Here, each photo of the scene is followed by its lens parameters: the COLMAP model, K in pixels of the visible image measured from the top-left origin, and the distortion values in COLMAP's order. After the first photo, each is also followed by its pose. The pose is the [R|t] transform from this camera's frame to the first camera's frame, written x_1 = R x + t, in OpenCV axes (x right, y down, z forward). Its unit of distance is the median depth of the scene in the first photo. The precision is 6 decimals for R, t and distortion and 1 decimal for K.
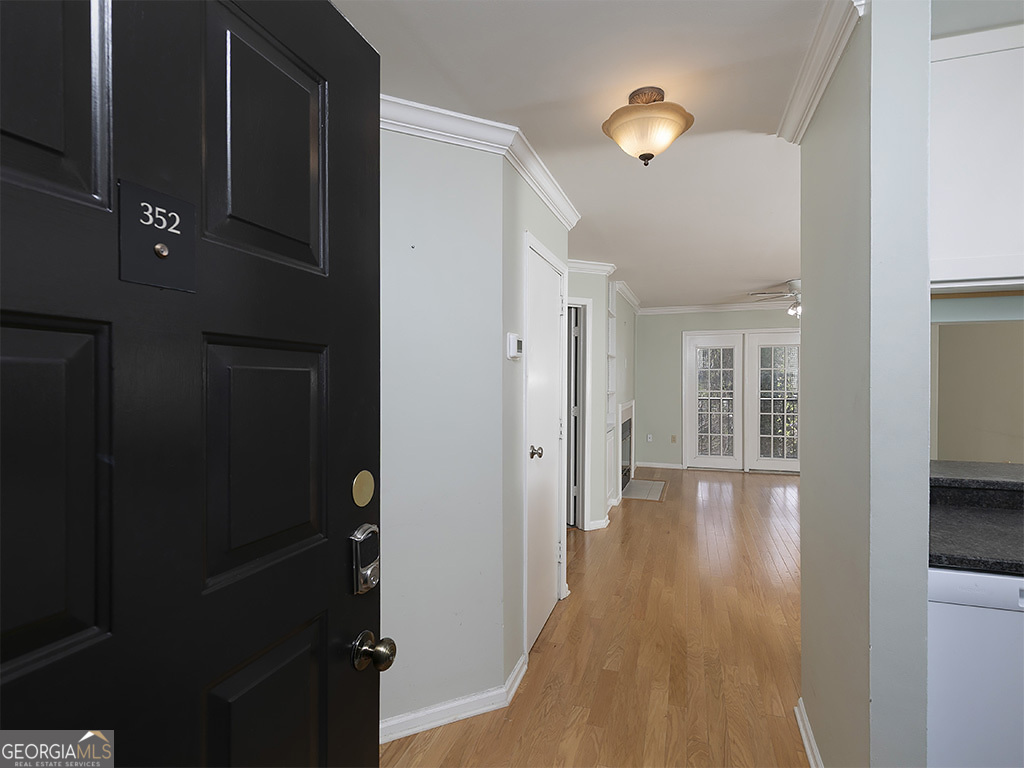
lens RADIAL K [[507.4, 0, 509.3], [0, 507.4, 384.3], [0, 0, 1]] dist [0.000645, -0.001770]
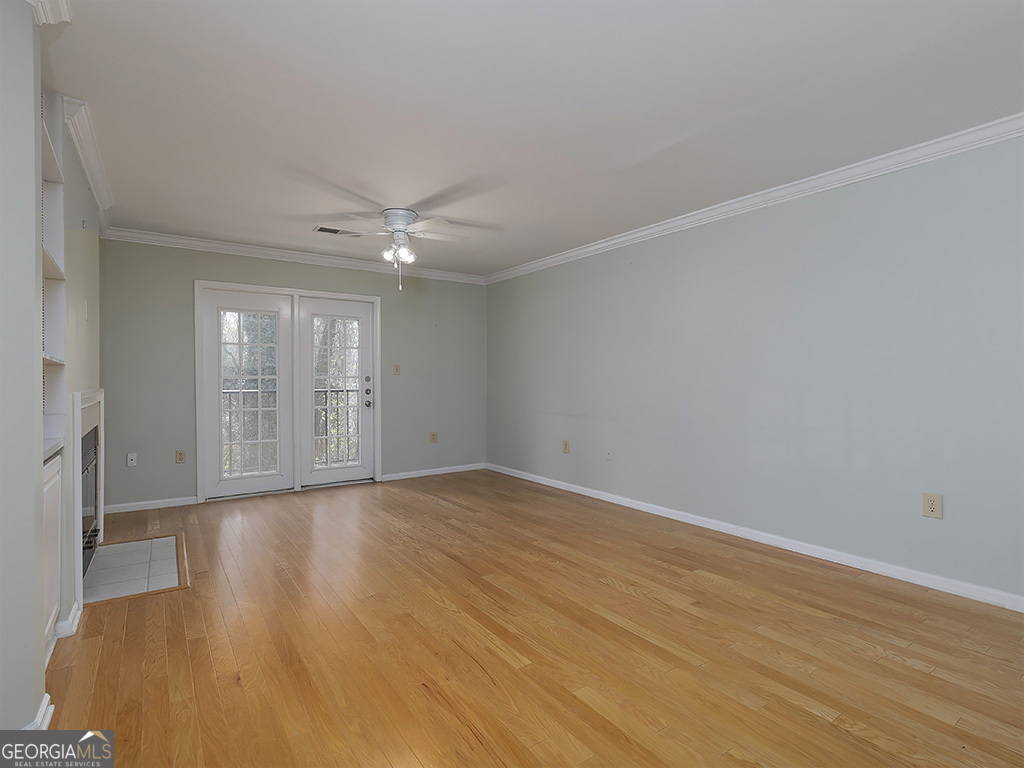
lens RADIAL K [[507.4, 0, 535.9], [0, 507.4, 382.7], [0, 0, 1]] dist [0.000645, -0.001770]
pose [[0.554018, -0.005128, 0.832489, 0.053450], [0.009763, 0.999952, -0.000339, 0.023330], [-0.832448, 0.008316, 0.554041, 0.306509]]
